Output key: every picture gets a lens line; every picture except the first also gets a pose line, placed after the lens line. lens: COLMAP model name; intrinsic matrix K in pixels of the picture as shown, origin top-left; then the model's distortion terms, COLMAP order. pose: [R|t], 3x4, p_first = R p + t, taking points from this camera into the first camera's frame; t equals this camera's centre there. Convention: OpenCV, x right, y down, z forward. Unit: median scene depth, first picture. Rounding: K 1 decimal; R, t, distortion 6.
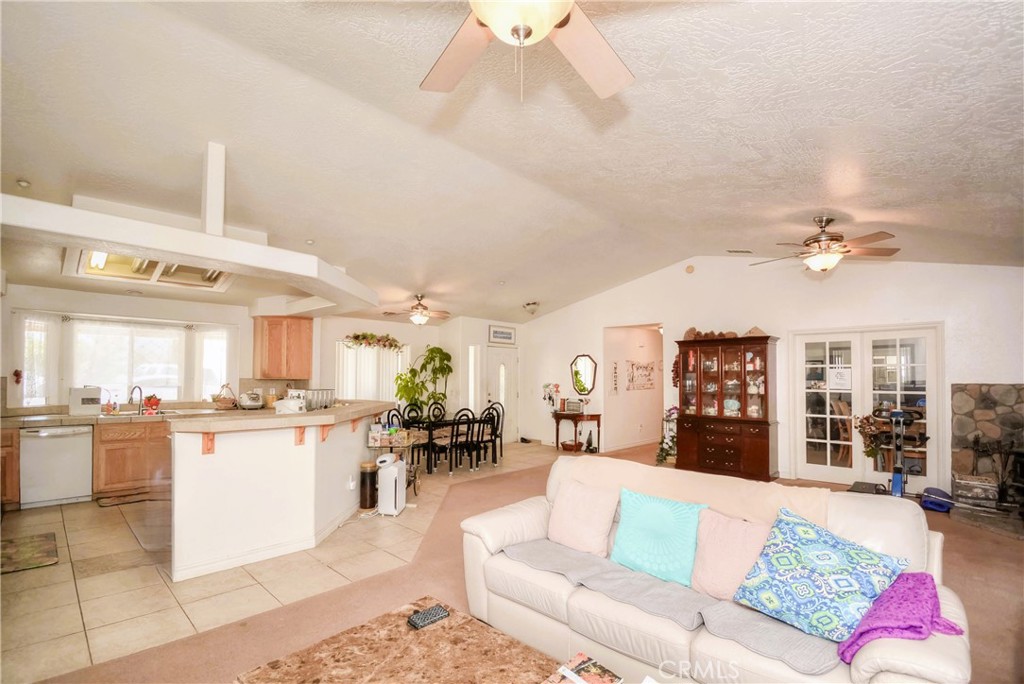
lens RADIAL K [[469.9, 0, 514.1], [0, 469.9, 359.2], [0, 0, 1]] dist [0.022527, -0.030656]
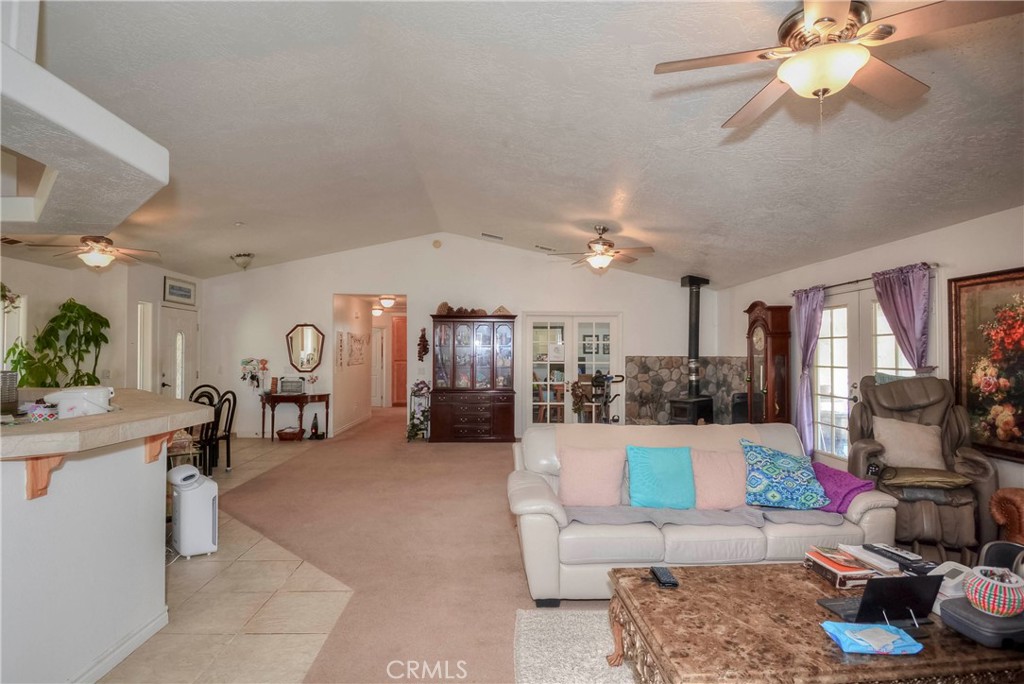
lens RADIAL K [[517.7, 0, 512.0], [0, 517.7, 342.0], [0, 0, 1]] dist [0.003246, 0.000132]
pose [[0.696960, 0.015270, 0.716948, -0.335547], [-0.029039, 0.999554, 0.006940, 0.006824], [-0.716522, -0.025656, 0.697092, 0.120456]]
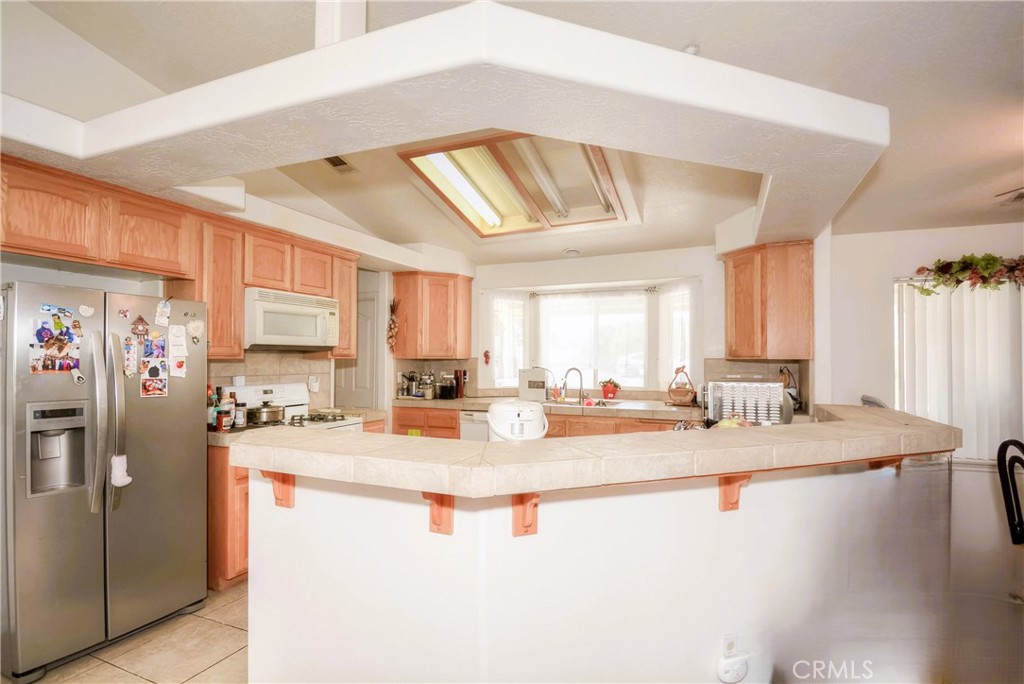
lens RADIAL K [[493.5, 0, 510.2], [0, 493.5, 357.1], [0, 0, 1]] dist [-0.000696, -0.017754]
pose [[0.343700, -0.006552, -0.939057, -0.041921], [0.037893, 0.999258, 0.006897, 0.023561], [0.938315, -0.037954, 0.343693, 0.507292]]
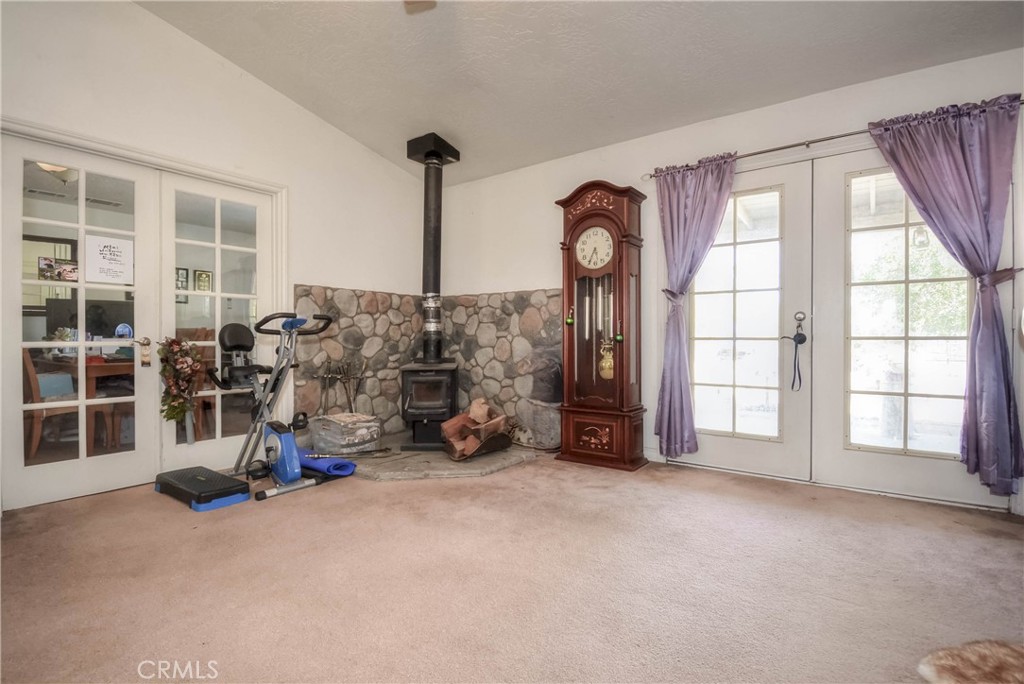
lens RADIAL K [[495.0, 0, 512.0], [0, 495.0, 342.0], [0, 0, 1]] dist [-0.010564, -0.000163]
pose [[-0.126766, -0.012933, 0.991848, 0.156301], [-0.035066, 0.999348, 0.008549, 0.091679], [-0.991313, -0.033696, -0.127137, 0.608052]]
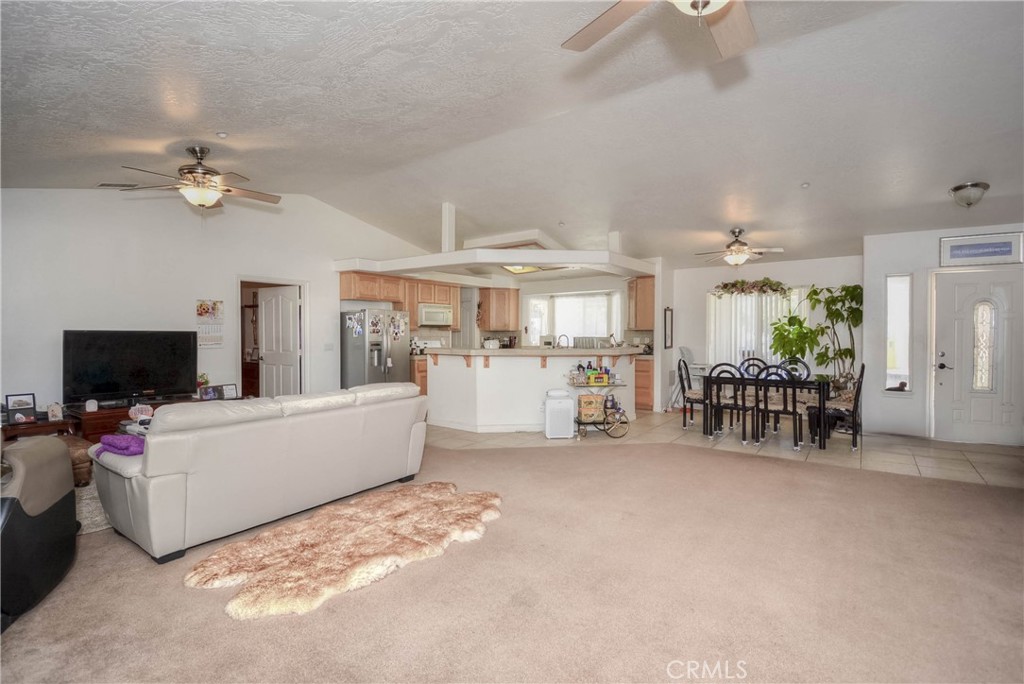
lens RADIAL K [[469.9, 0, 514.1], [0, 469.9, 359.2], [0, 0, 1]] dist [0.022527, -0.030656]
pose [[0.122948, 0.050941, -0.991105, 0.652175], [0.040067, 0.997613, 0.056246, 0.034946], [0.991604, -0.046626, 0.120613, 0.525053]]
